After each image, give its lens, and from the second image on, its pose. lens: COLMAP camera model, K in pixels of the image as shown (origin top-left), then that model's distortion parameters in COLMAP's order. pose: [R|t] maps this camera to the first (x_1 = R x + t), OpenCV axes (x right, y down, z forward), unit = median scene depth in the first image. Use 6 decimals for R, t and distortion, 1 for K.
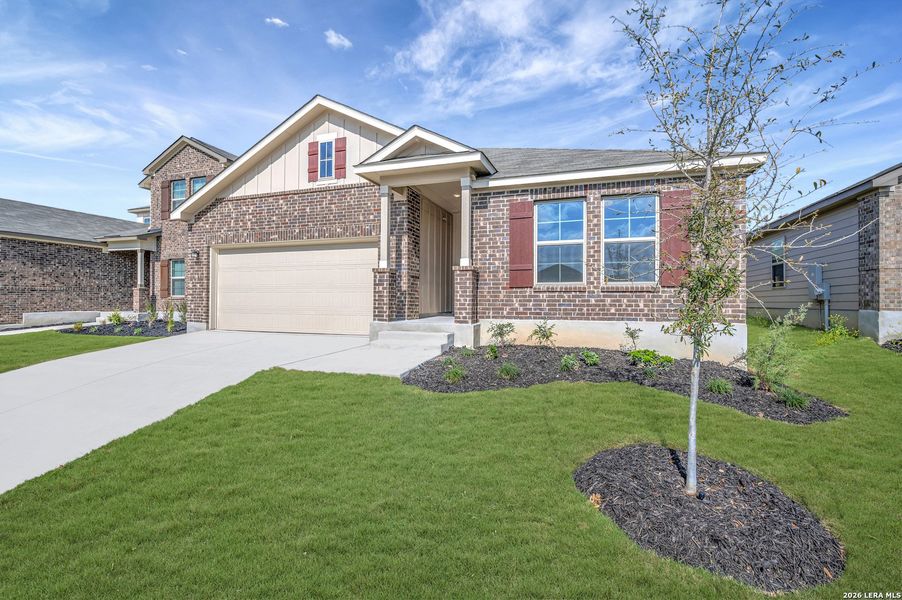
lens RADIAL K [[390.1, 0, 451.0], [0, 390.1, 300.0], [0, 0, 1]] dist [0.023015, 0.001150]
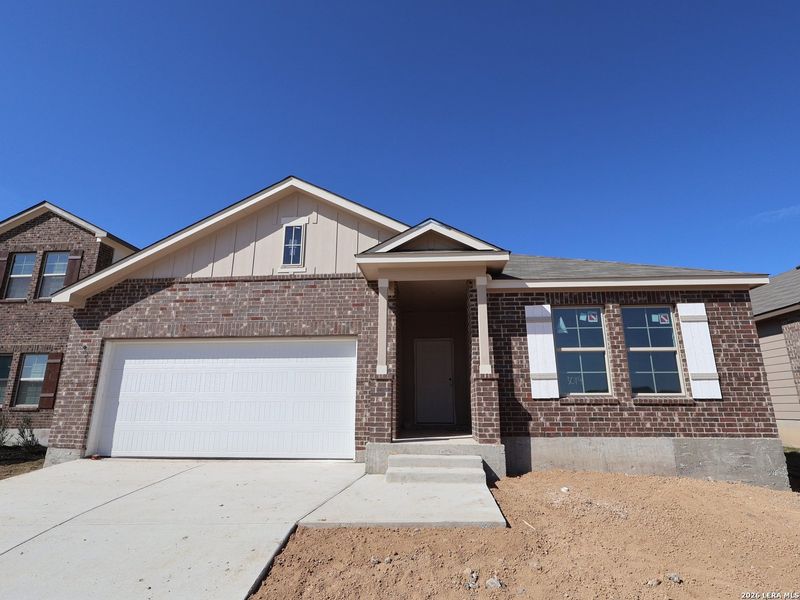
lens RADIAL K [[423.6, 0, 400.0], [0, 423.6, 300.0], [0, 0, 1]] dist [0.003678, 0.000635]
pose [[0.968535, 0.056811, 0.242305, -0.383568], [0.003675, 0.970227, -0.242168, -0.018074], [-0.248849, 0.235439, 0.939491, 0.119144]]
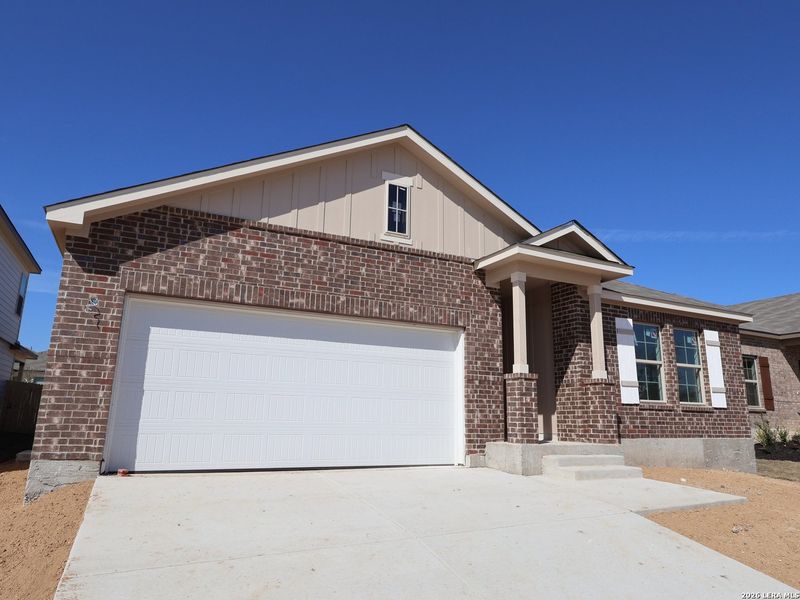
lens RADIAL K [[539.8, 0, 400.0], [0, 539.8, 300.0], [0, 0, 1]] dist [0.004664, 0.000675]
pose [[0.697886, 0.163048, 0.697403, -1.196231], [-0.015418, 0.976937, -0.212972, 0.009918], [-0.716043, 0.137877, 0.684304, 0.441873]]
